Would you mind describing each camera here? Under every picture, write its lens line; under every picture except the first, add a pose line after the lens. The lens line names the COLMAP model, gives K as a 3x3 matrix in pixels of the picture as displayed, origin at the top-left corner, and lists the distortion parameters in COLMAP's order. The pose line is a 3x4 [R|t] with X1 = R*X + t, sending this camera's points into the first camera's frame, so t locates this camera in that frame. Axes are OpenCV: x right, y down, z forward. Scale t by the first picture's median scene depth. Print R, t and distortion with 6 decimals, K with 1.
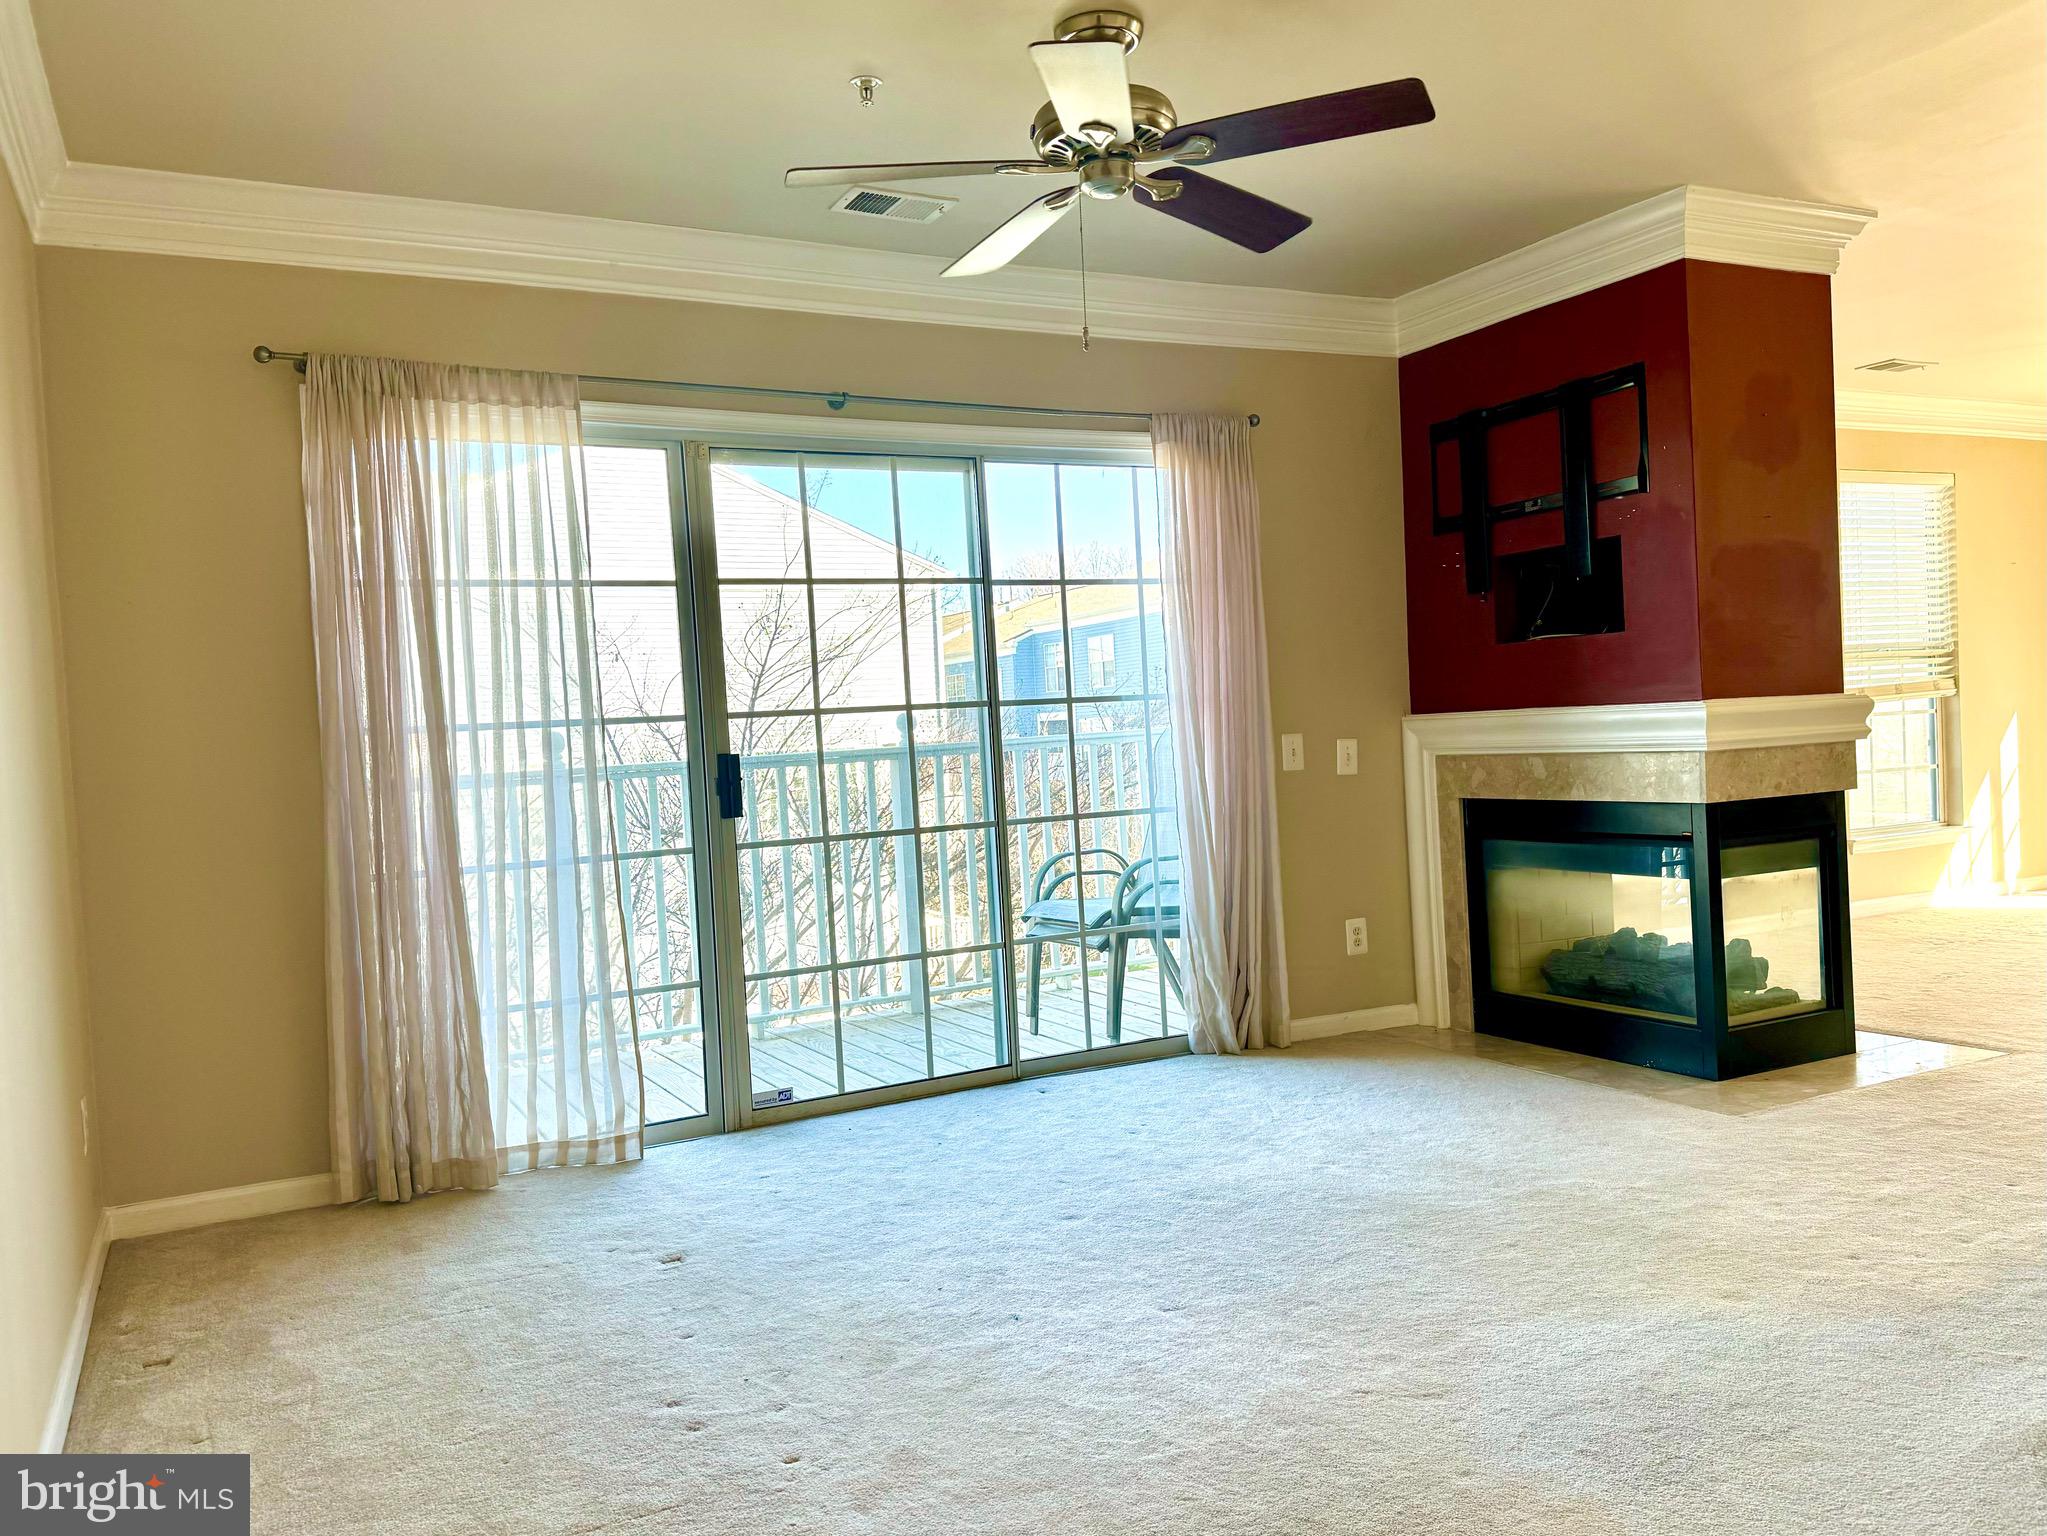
lens RADIAL K [[1556.0, 0, 1023.5], [0, 1556.0, 768.0], [0, 0, 1]] dist [0.001013, 0.000150]
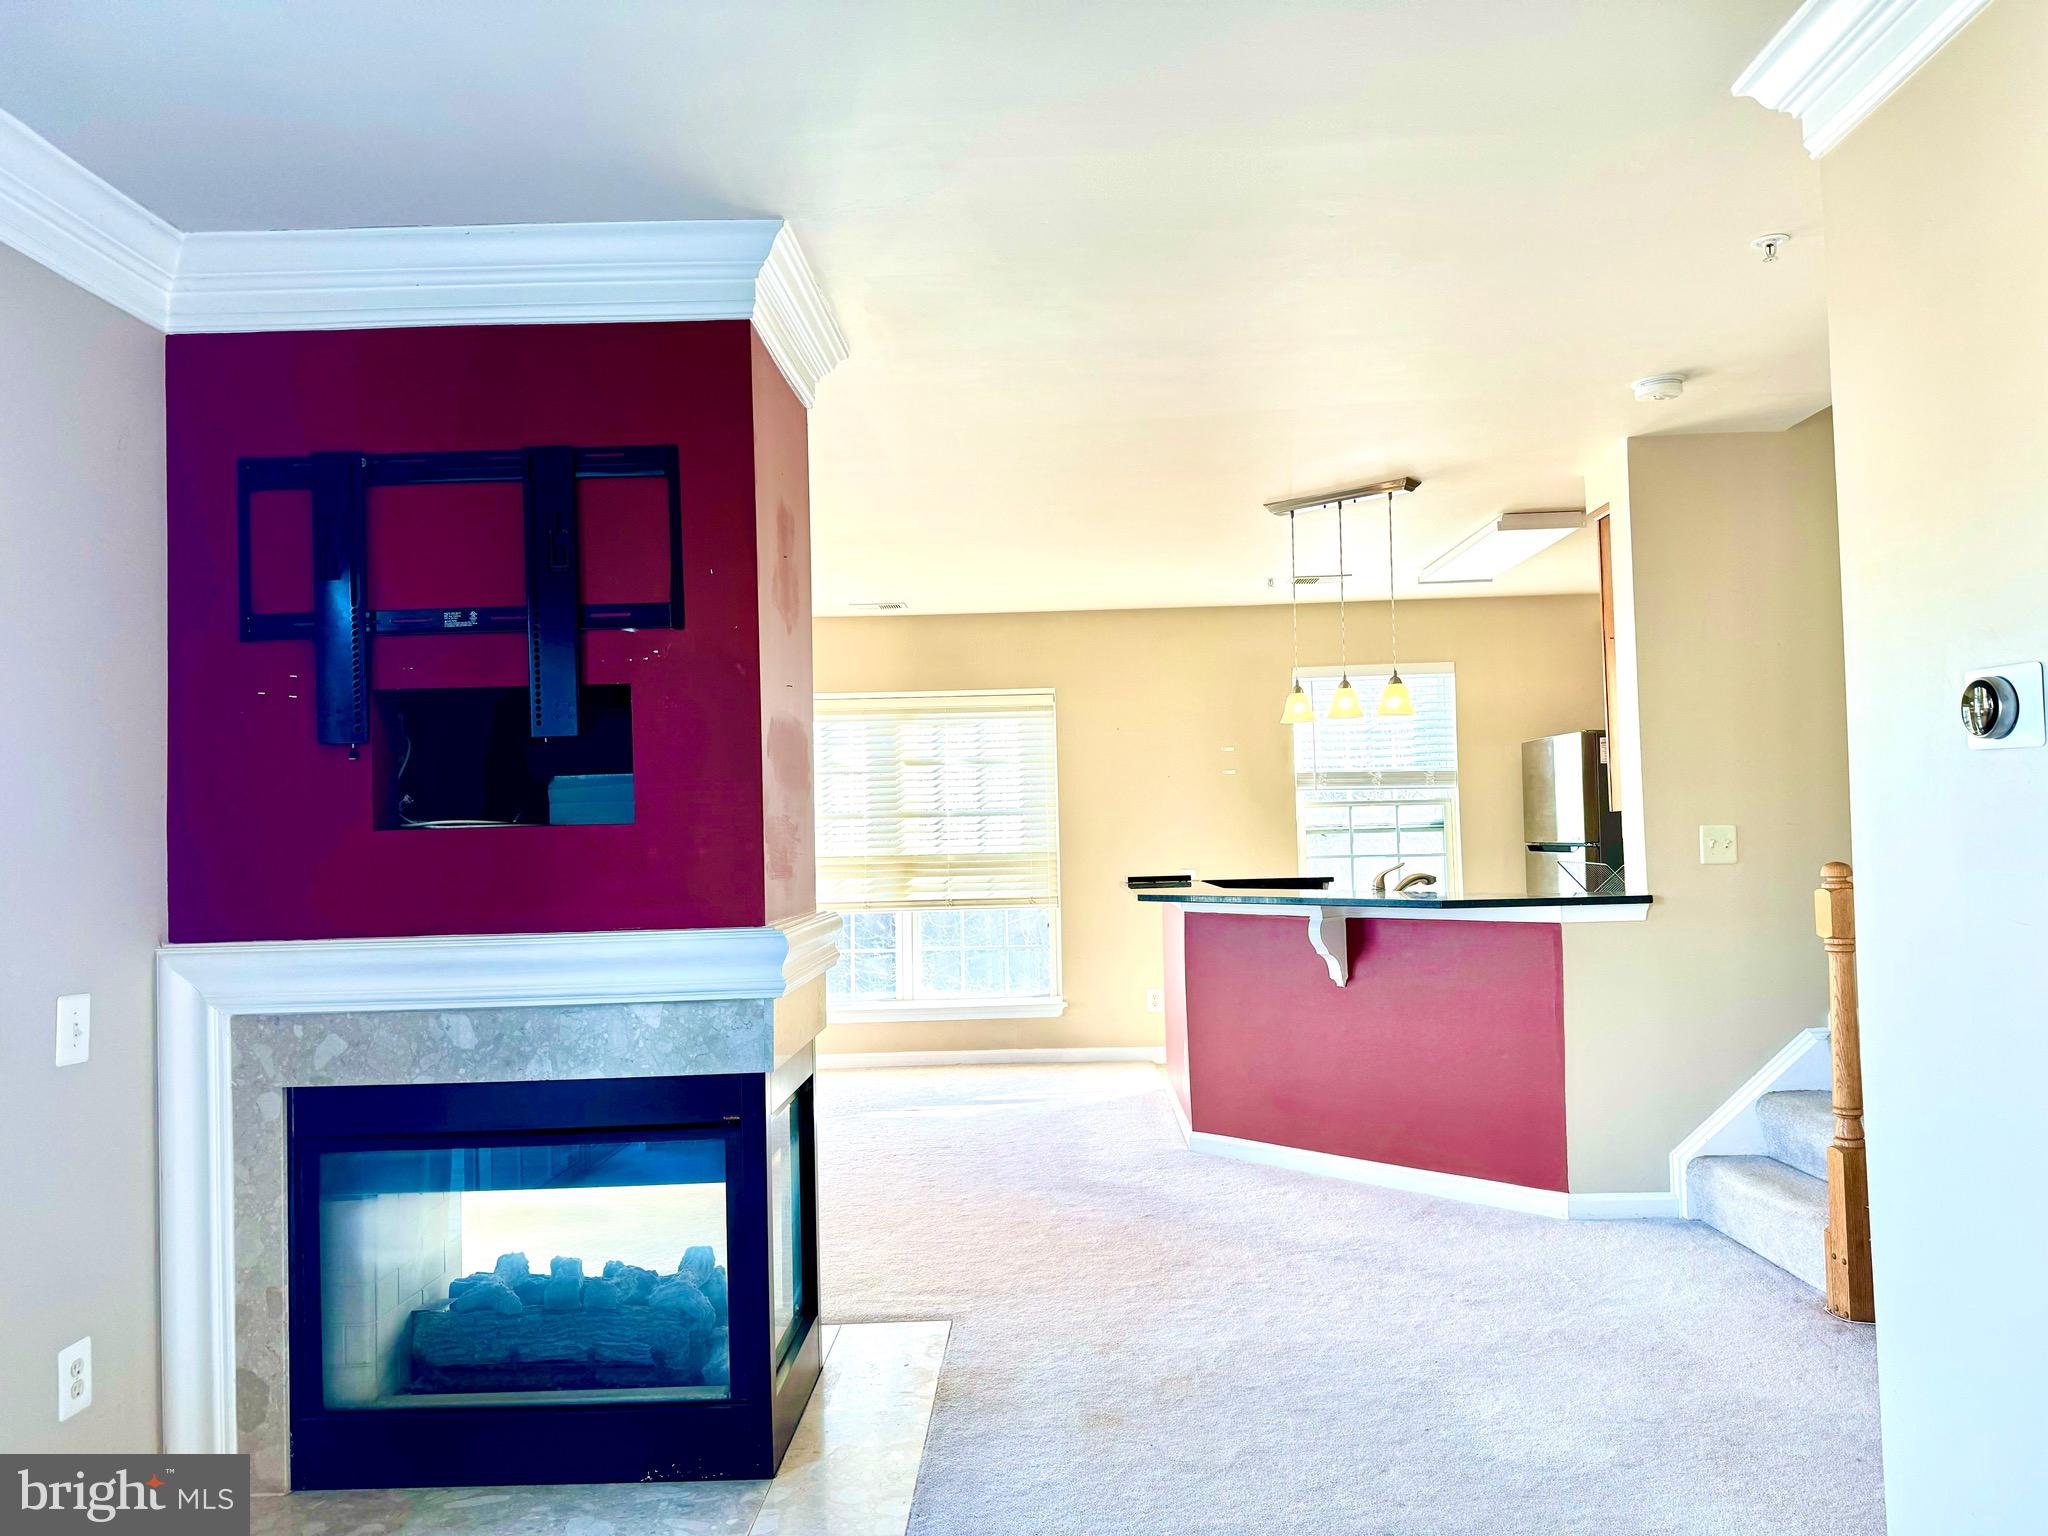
lens RADIAL K [[1454.9, 0, 1024.0], [0, 1454.9, 768.0], [0, 0, 1]] dist [0.051181, -0.072310]
pose [[0.470265, 0.079204, 0.878964, -0.084440], [0.021662, 0.994629, -0.101216, -0.038109], [-0.882259, 0.066638, 0.466023, 0.480249]]
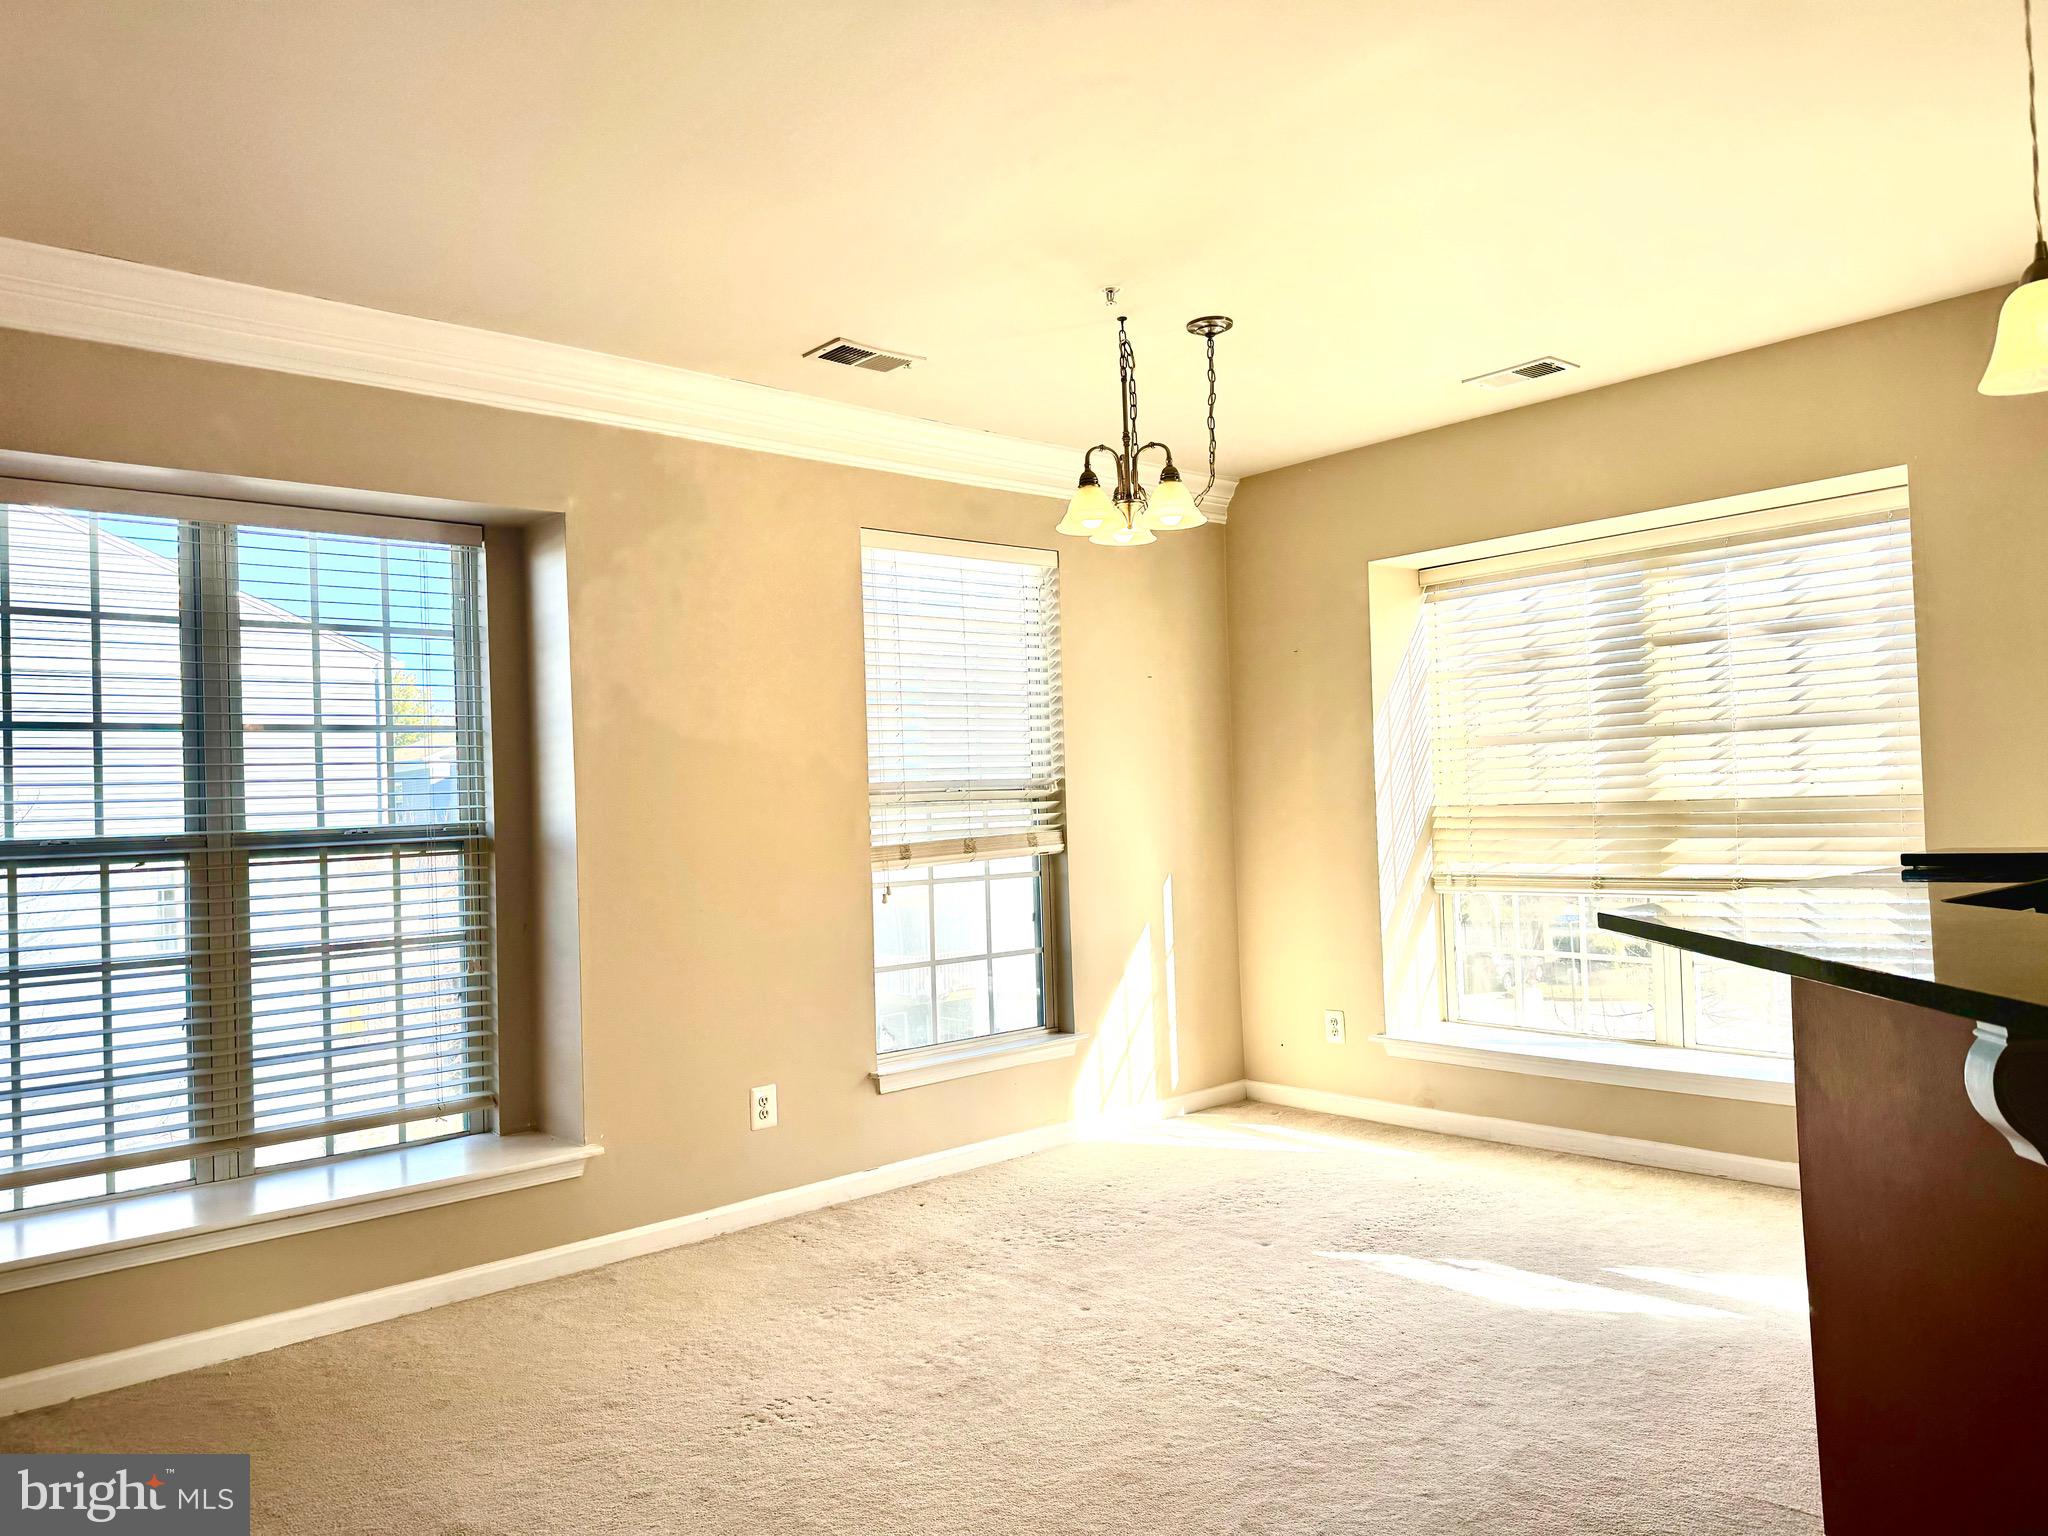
lens RADIAL K [[1429.2, 0, 1019.4], [0, 1429.2, 777.7], [0, 0, 1]] dist [0.202023, -0.330429]
pose [[0.968772, 0.019115, 0.247215, 0.621898], [-0.004572, 0.998232, -0.059269, -0.063196], [-0.247911, 0.056288, 0.967146, 0.531299]]
